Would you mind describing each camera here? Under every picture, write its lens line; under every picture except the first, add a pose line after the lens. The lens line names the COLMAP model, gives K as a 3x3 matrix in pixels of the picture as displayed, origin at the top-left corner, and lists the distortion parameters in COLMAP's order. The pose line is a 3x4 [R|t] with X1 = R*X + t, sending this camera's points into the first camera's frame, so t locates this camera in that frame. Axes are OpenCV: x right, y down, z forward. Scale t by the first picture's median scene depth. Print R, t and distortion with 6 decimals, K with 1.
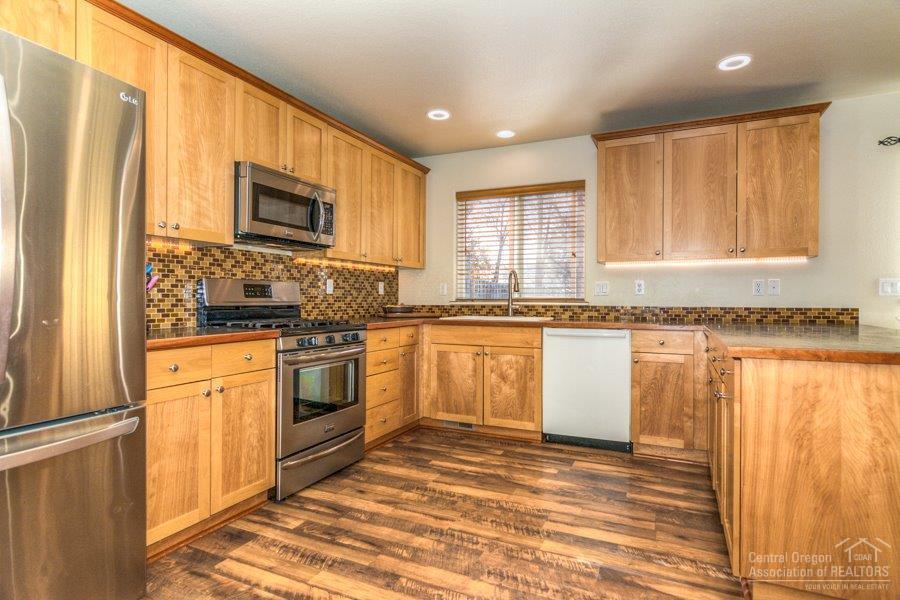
lens RADIAL K [[466.9, 0, 453.9], [0, 466.9, 299.4], [0, 0, 1]] dist [0.002198, 0.000290]
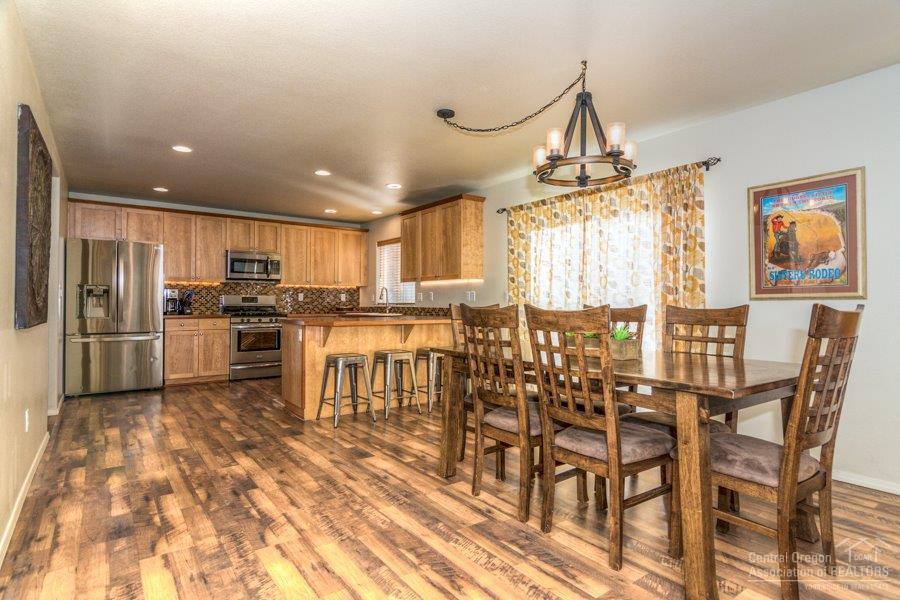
lens RADIAL K [[466.9, 0, 453.9], [0, 466.9, 299.4], [0, 0, 1]] dist [0.002198, 0.000290]
pose [[0.880264, -0.007140, -0.474430, 1.579688], [0.000997, 0.999912, -0.013197, 0.011900], [0.474483, 0.011144, 0.880194, -0.572258]]
